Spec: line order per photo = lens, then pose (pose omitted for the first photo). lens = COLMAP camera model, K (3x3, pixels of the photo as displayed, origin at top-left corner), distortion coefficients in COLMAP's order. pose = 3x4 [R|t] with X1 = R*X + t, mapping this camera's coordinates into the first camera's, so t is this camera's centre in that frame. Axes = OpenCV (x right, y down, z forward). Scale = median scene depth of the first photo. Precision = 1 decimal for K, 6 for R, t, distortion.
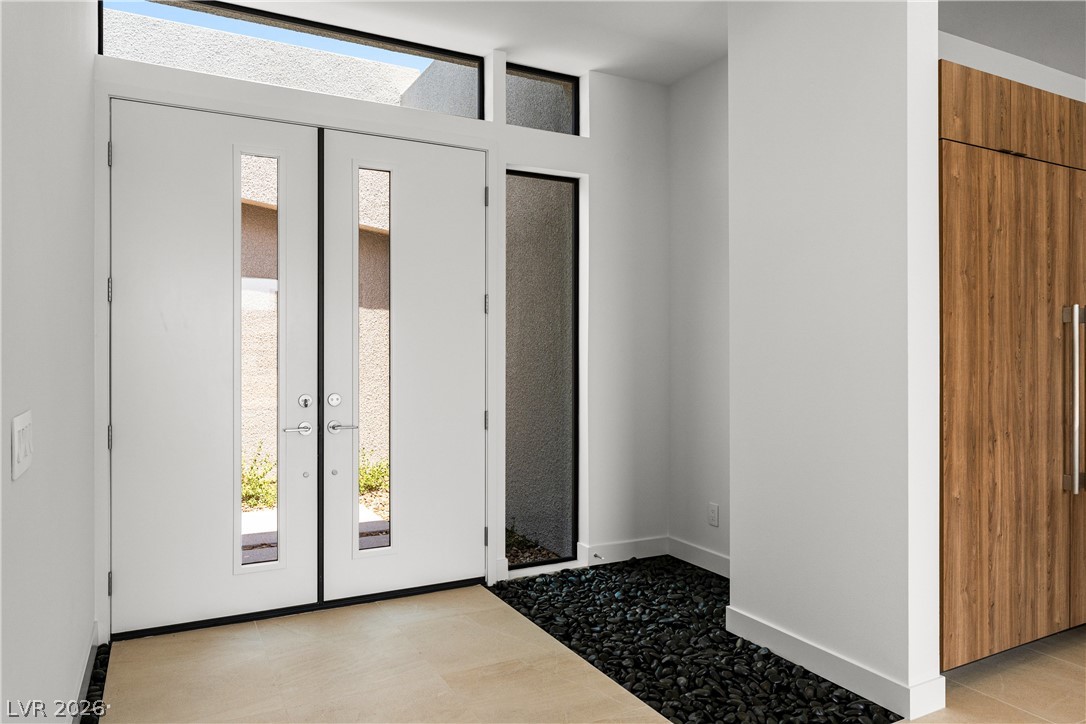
lens RADIAL K [[715.2, 0, 543.0], [0, 715.2, 362.0], [0, 0, 1]] dist [0.000552, 0.000251]
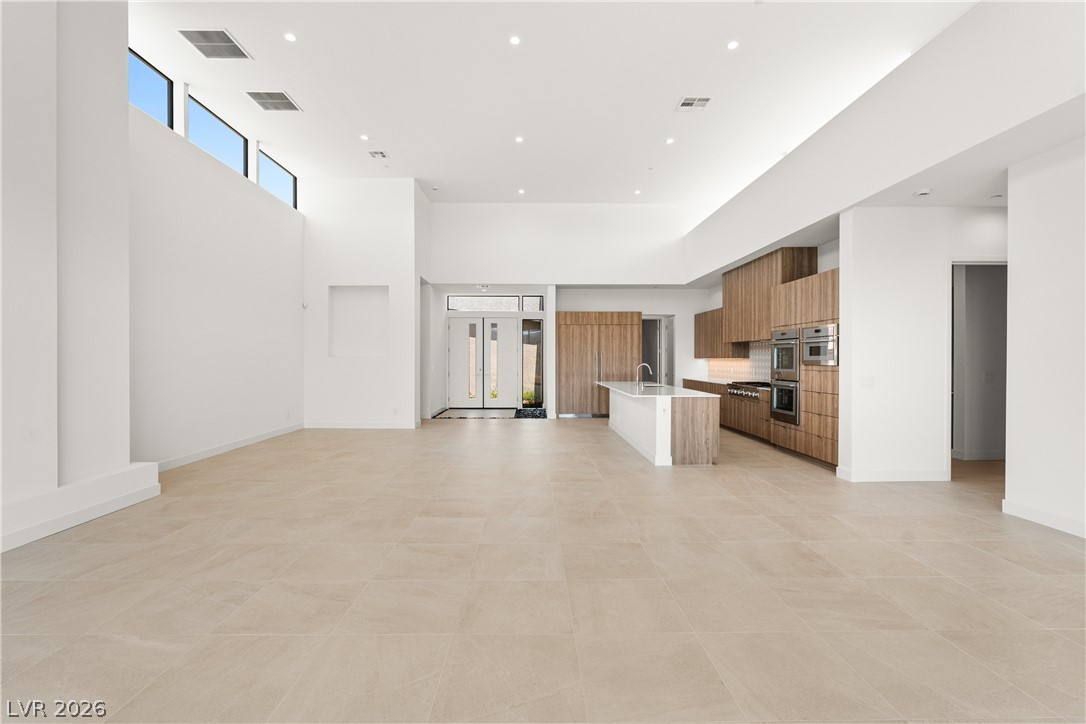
lens RADIAL K [[489.6, 0, 540.1], [0, 489.6, 361.0], [0, 0, 1]] dist [-0.001159, 0.000083]
pose [[0.892894, 0.001312, -0.450265, 2.001107], [-0.000156, 0.999997, 0.002603, -0.018094], [0.450267, -0.002254, 0.892891, -2.417821]]
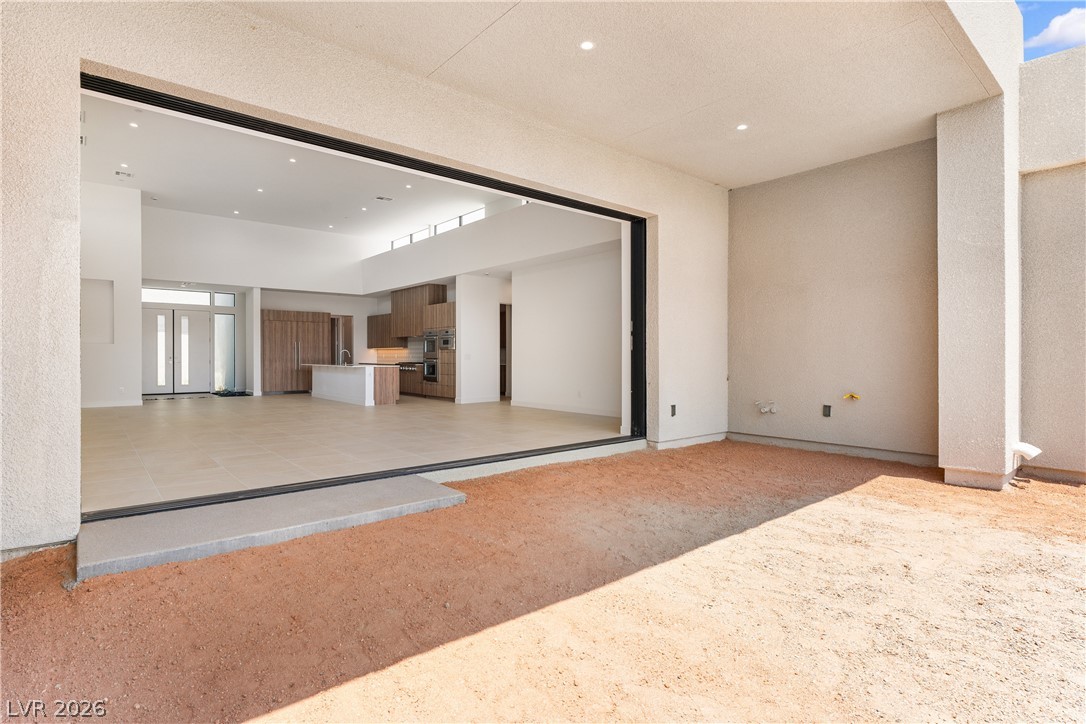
lens RADIAL K [[535.0, 0, 537.3], [0, 535.0, 357.7], [0, 0, 1]] dist [-0.001471, -0.000438]
pose [[0.977229, -0.002119, 0.212176, 1.911824], [0.001577, 0.999995, 0.002722, 0.058857], [-0.212181, -0.002325, 0.977228, -4.465208]]
